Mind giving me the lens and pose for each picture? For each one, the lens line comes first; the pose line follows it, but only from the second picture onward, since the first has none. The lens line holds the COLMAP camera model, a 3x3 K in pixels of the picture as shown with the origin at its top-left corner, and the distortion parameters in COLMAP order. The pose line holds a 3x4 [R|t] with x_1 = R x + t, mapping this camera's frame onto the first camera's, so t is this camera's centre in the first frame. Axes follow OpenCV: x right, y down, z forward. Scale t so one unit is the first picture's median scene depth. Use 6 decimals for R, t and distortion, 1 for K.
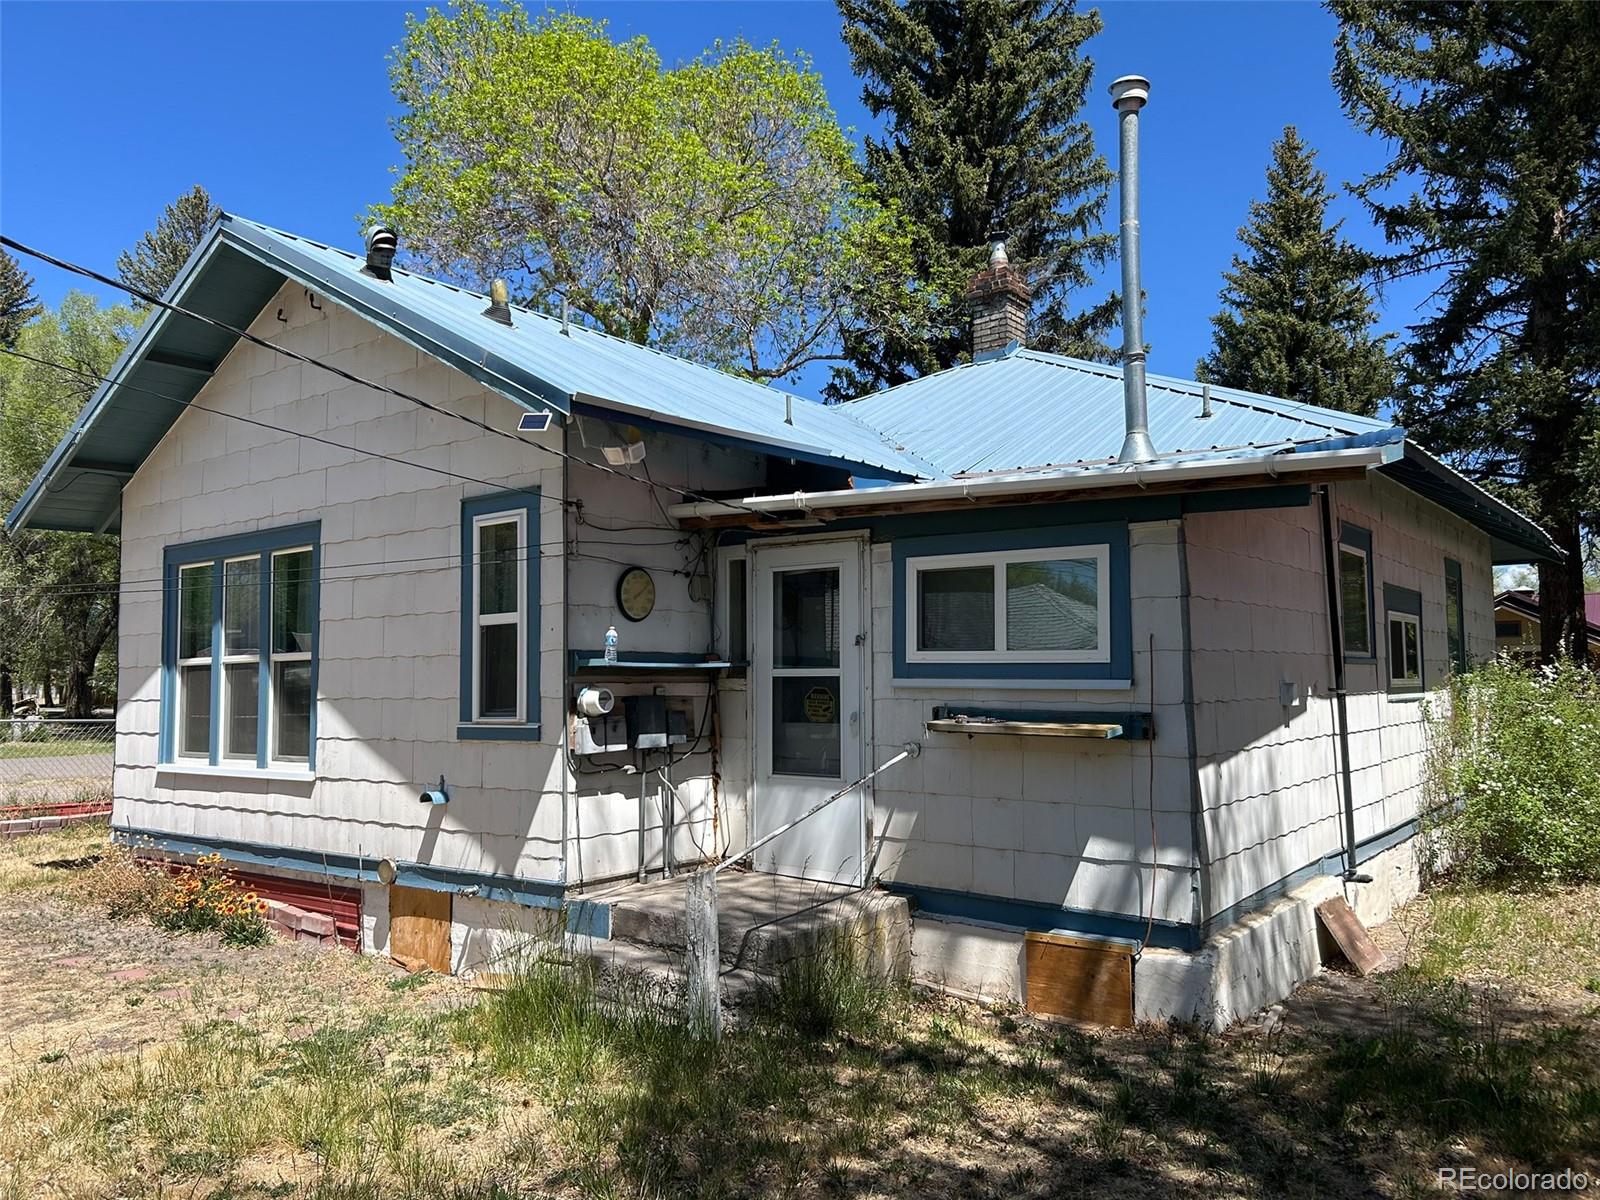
lens RADIAL K [[1254.5, 0, 802.6], [0, 1254.5, 584.4], [0, 0, 1]] dist [-0.046951, 0.029970]
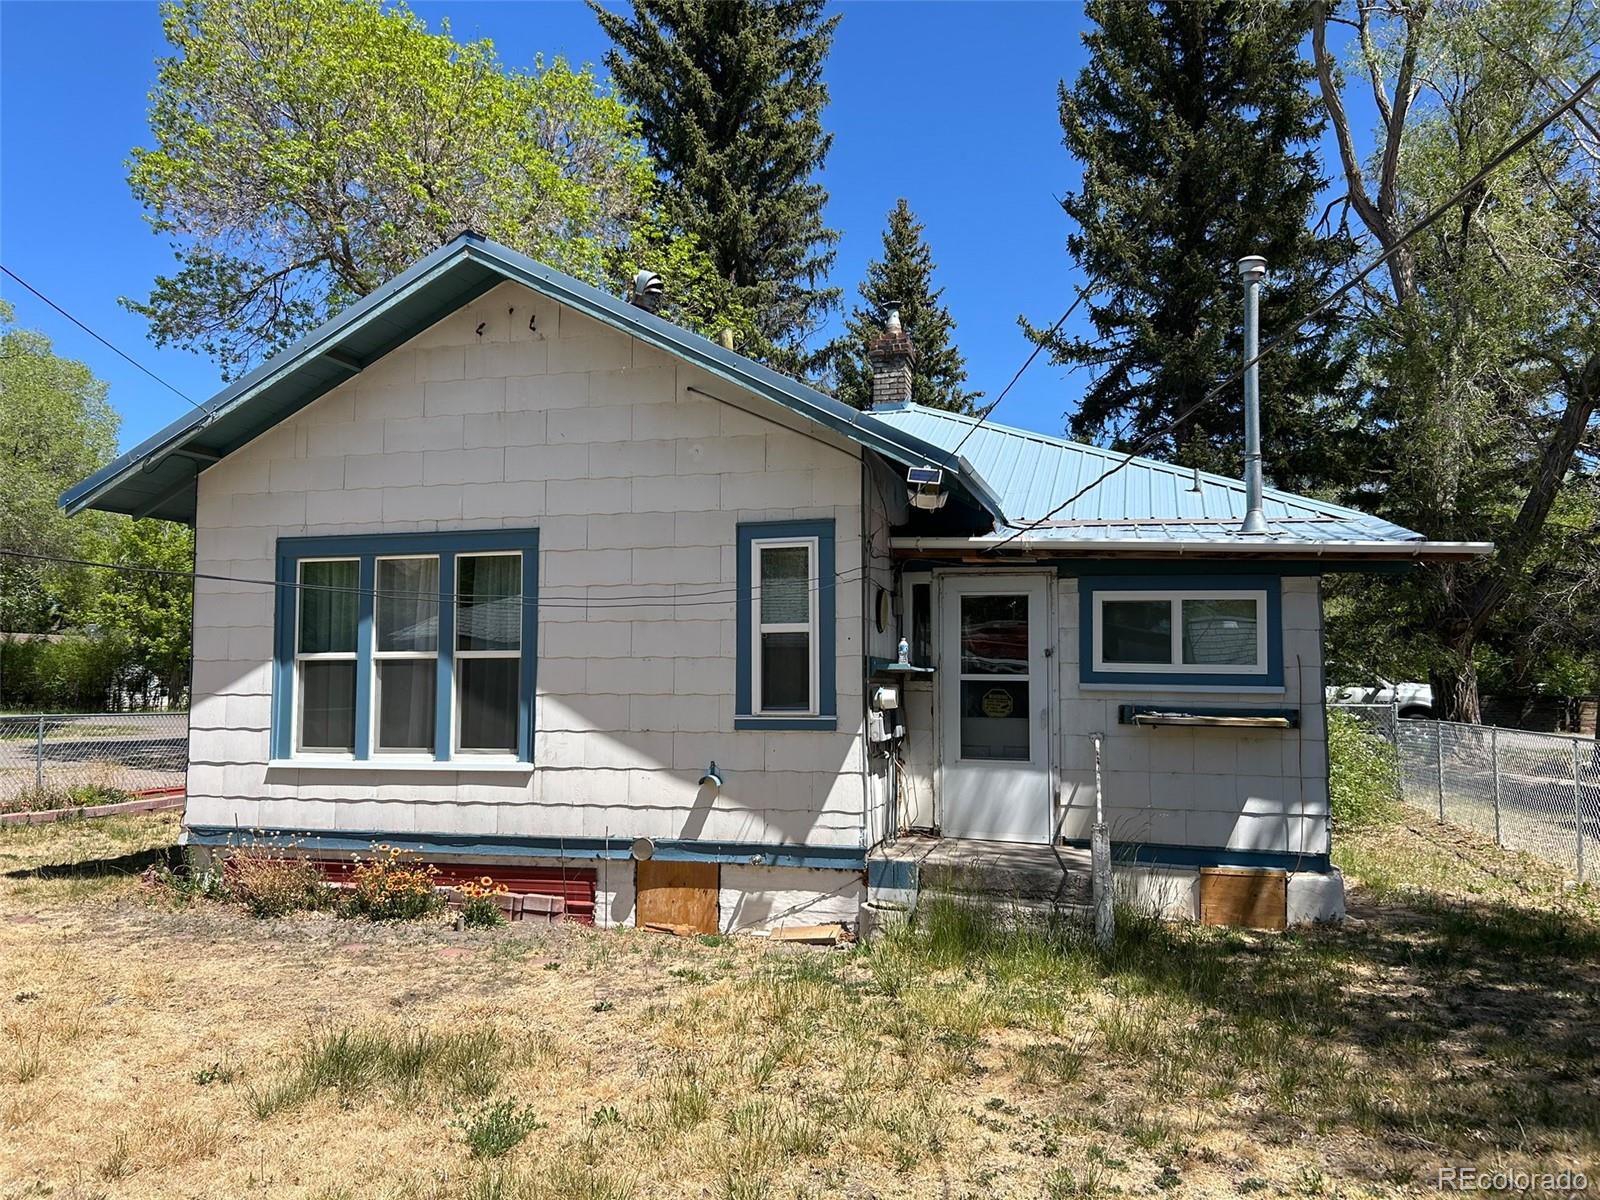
lens RADIAL K [[1262.5, 0, 794.5], [0, 1262.5, 601.7], [0, 0, 1]] dist [-0.023913, -0.020183]
pose [[0.925044, 0.040166, 0.377731, -0.672338], [-0.042802, 0.999083, -0.001417, 0.004409], [-0.377441, -0.014857, 0.925914, -0.099730]]
